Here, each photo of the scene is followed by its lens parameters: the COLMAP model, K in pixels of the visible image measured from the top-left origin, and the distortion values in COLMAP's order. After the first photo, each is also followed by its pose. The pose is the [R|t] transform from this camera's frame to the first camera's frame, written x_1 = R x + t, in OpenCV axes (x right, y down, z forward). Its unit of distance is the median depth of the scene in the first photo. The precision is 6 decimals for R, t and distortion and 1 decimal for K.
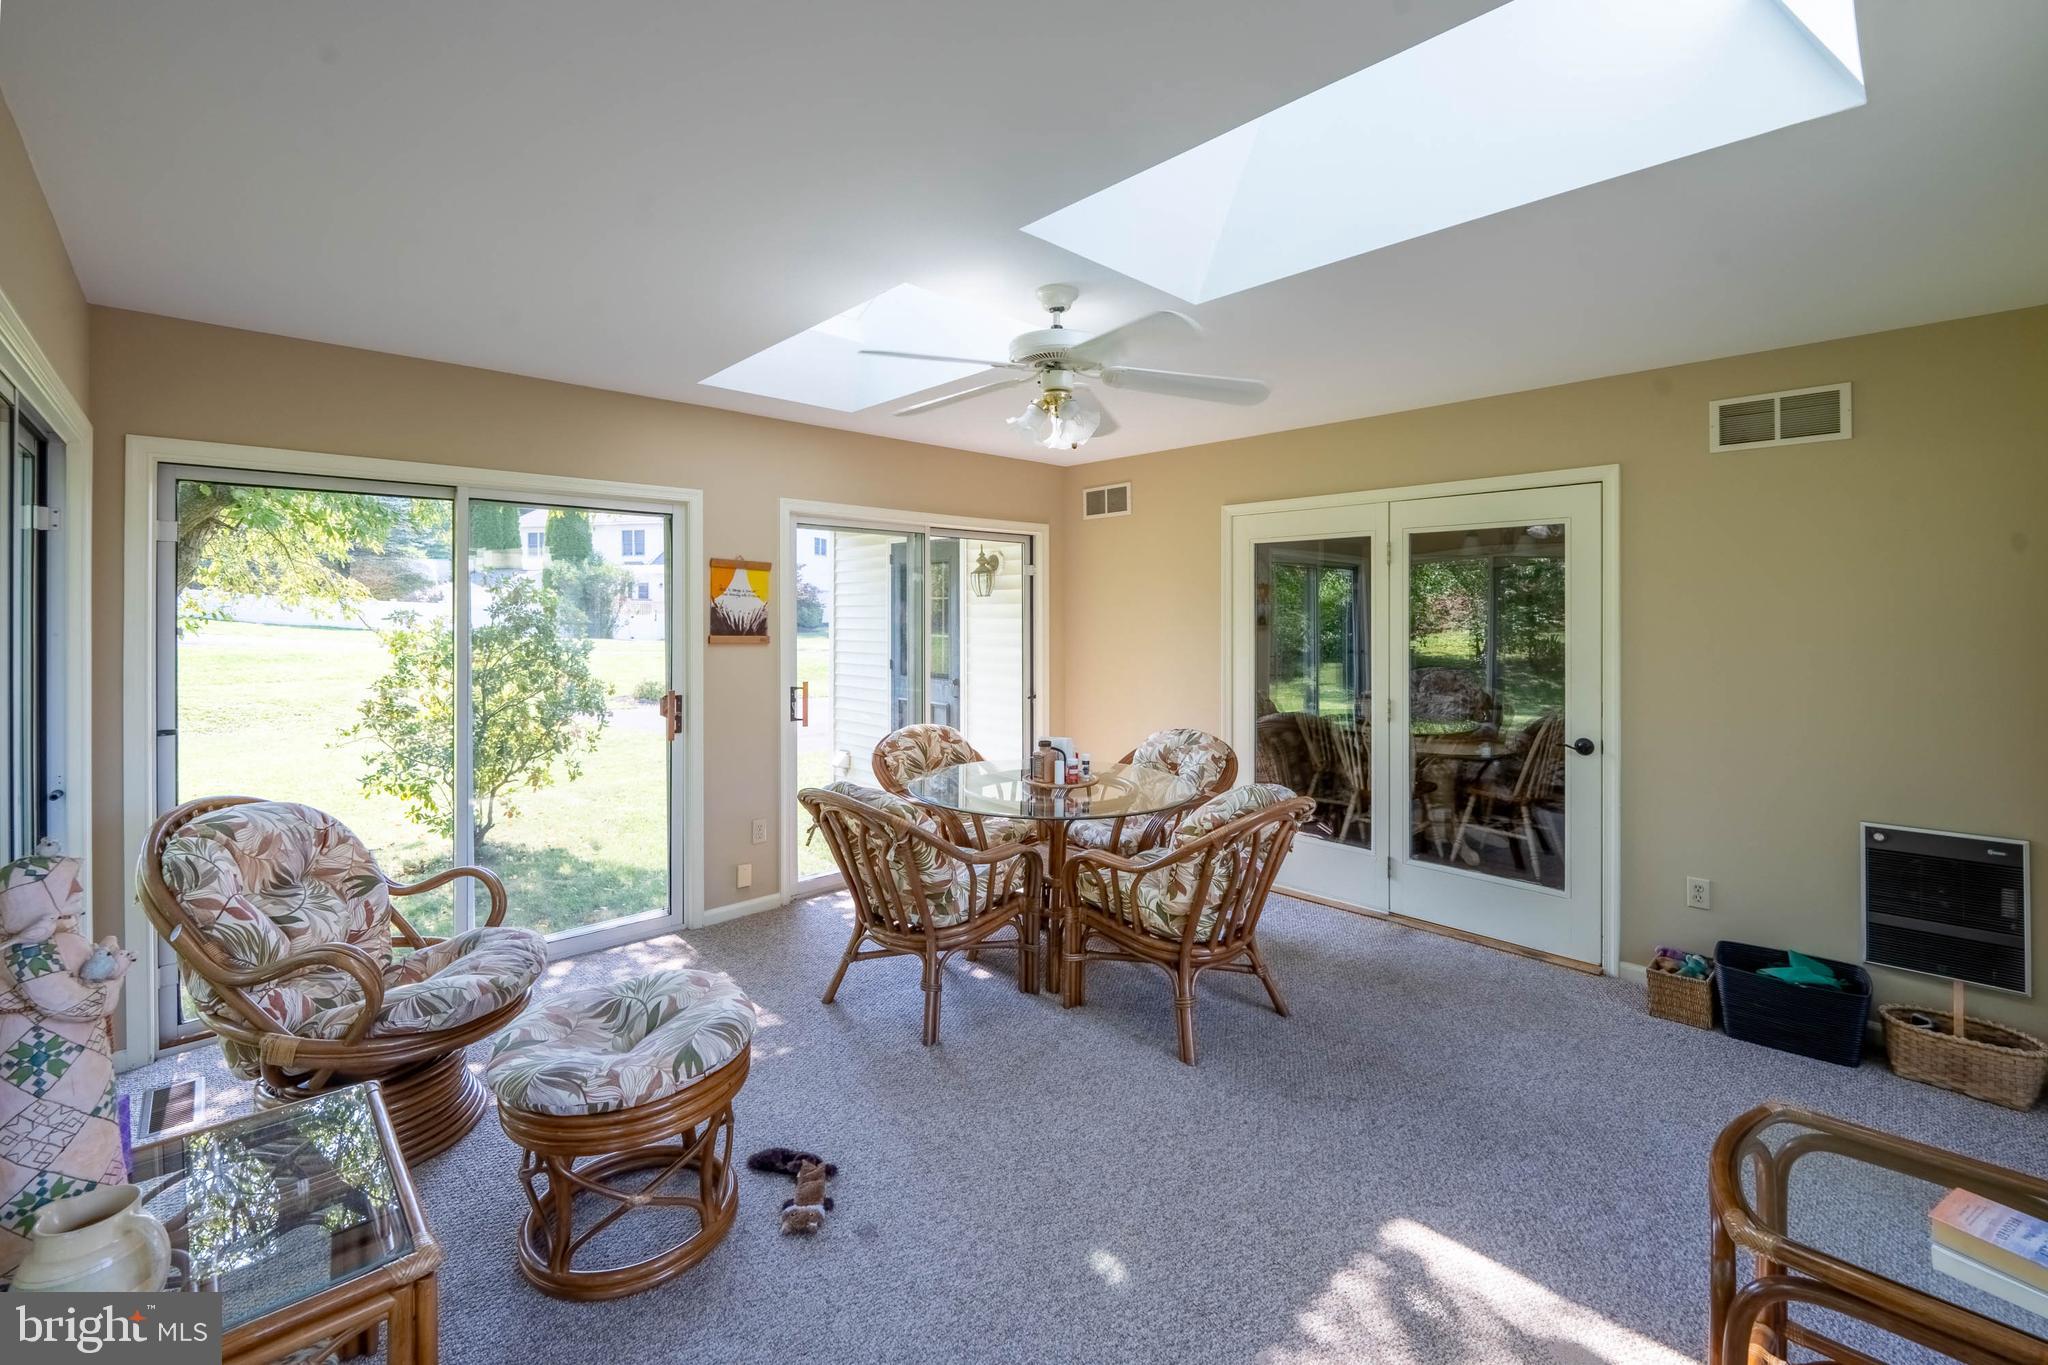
lens RADIAL K [[859.3, 0, 1029.2], [0, 859.3, 617.8], [0, 0, 1]] dist [-0.015132, -0.000026]
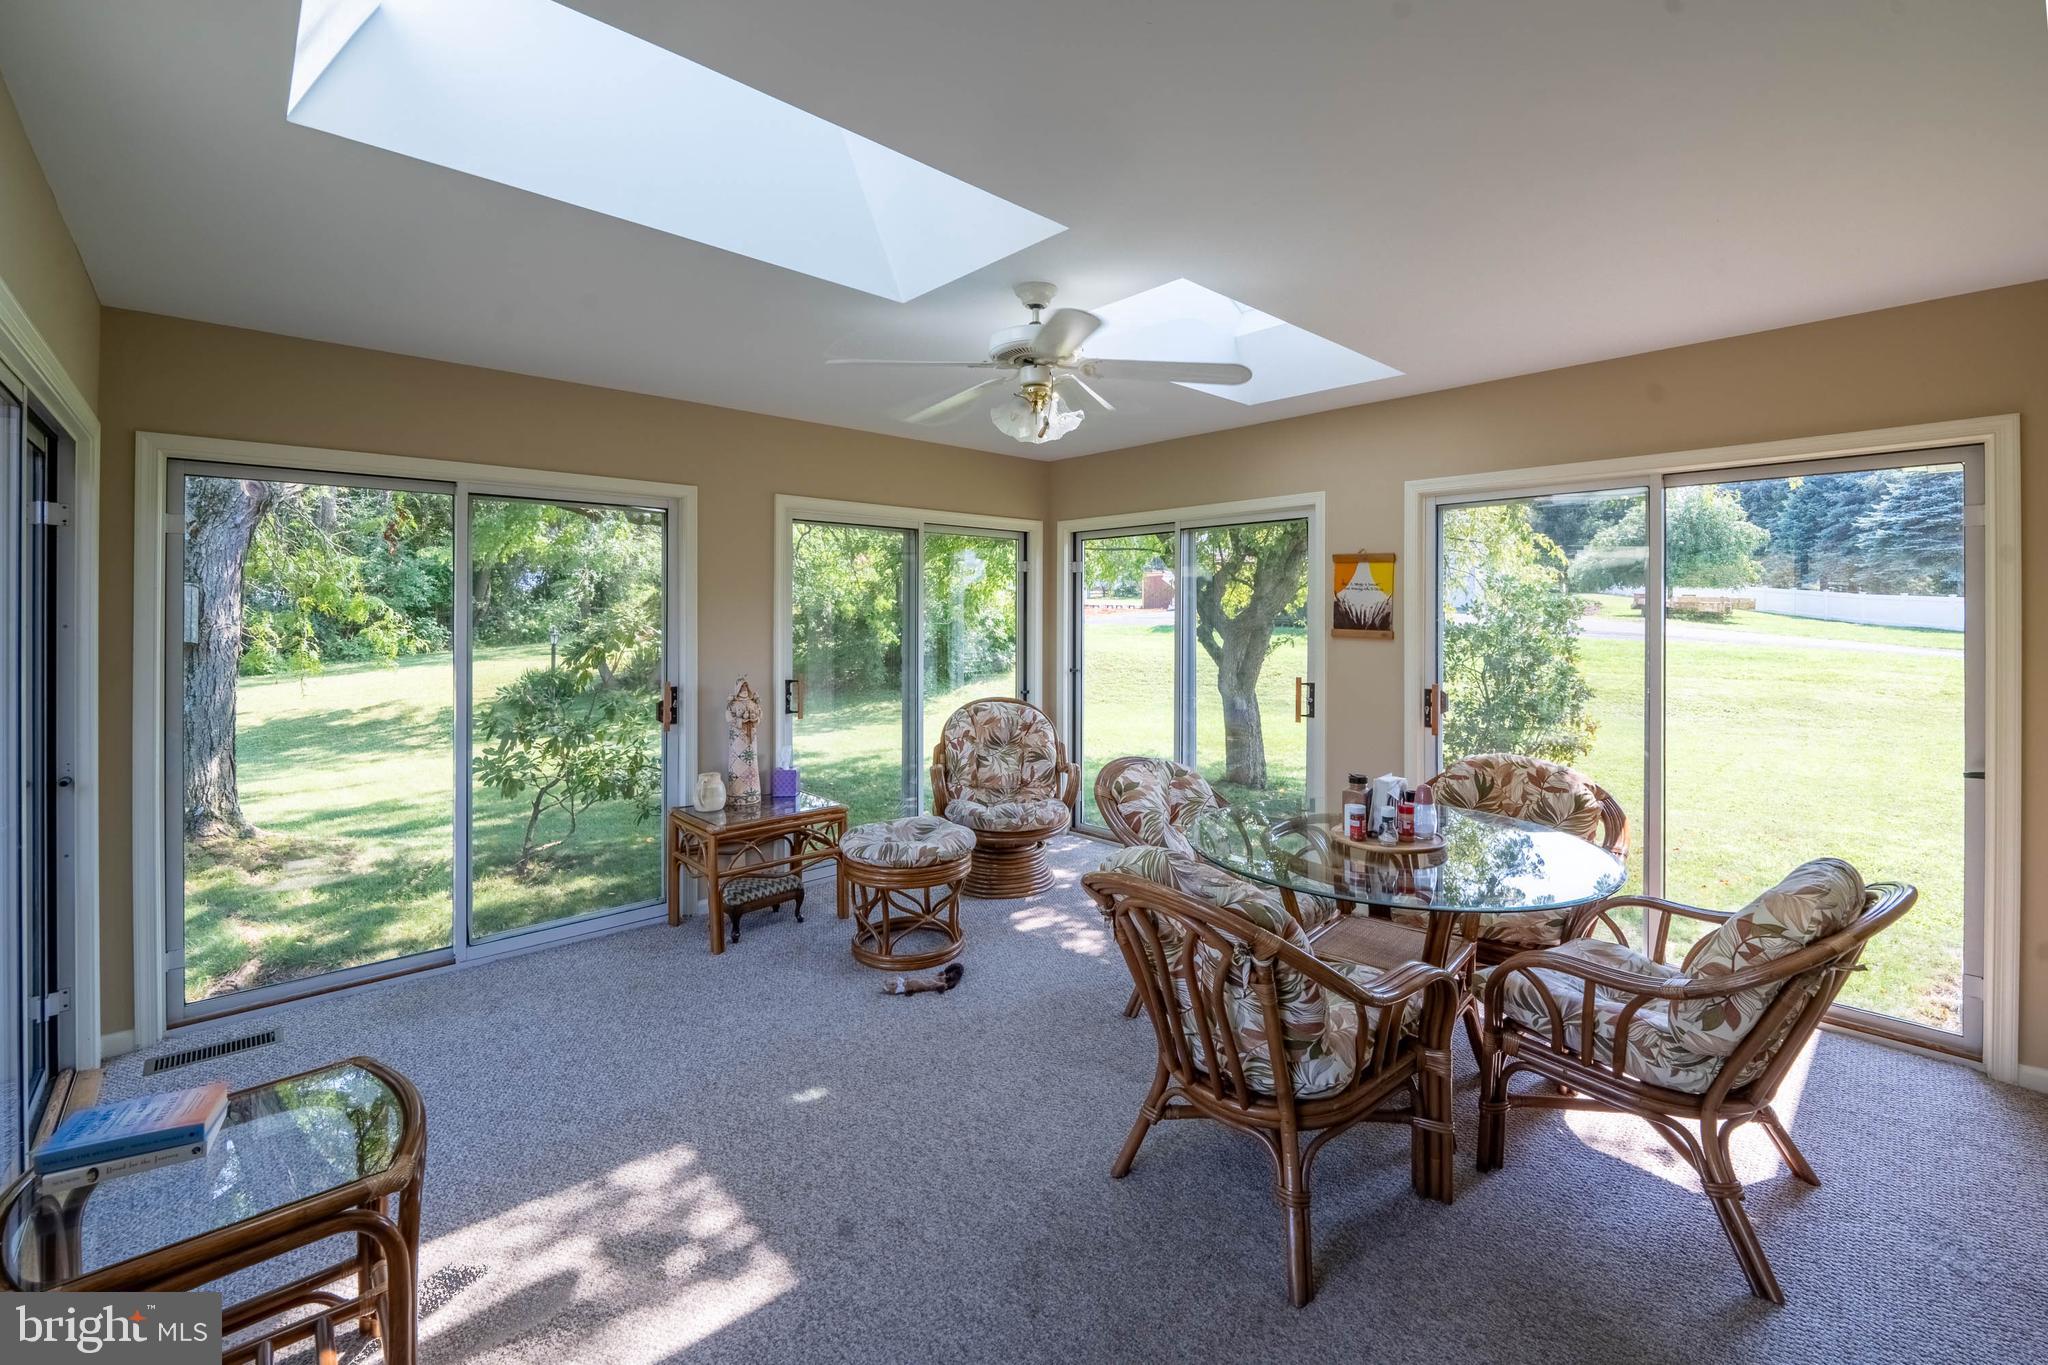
lens RADIAL K [[859.3, 0, 1029.2], [0, 859.3, 617.8], [0, 0, 1]] dist [-0.015132, -0.000026]
pose [[-0.007689, 0.003382, -0.999965, 0.666218], [-0.007337, 0.999967, 0.003438, 0.006320], [0.999944, 0.007363, -0.007664, 0.633206]]
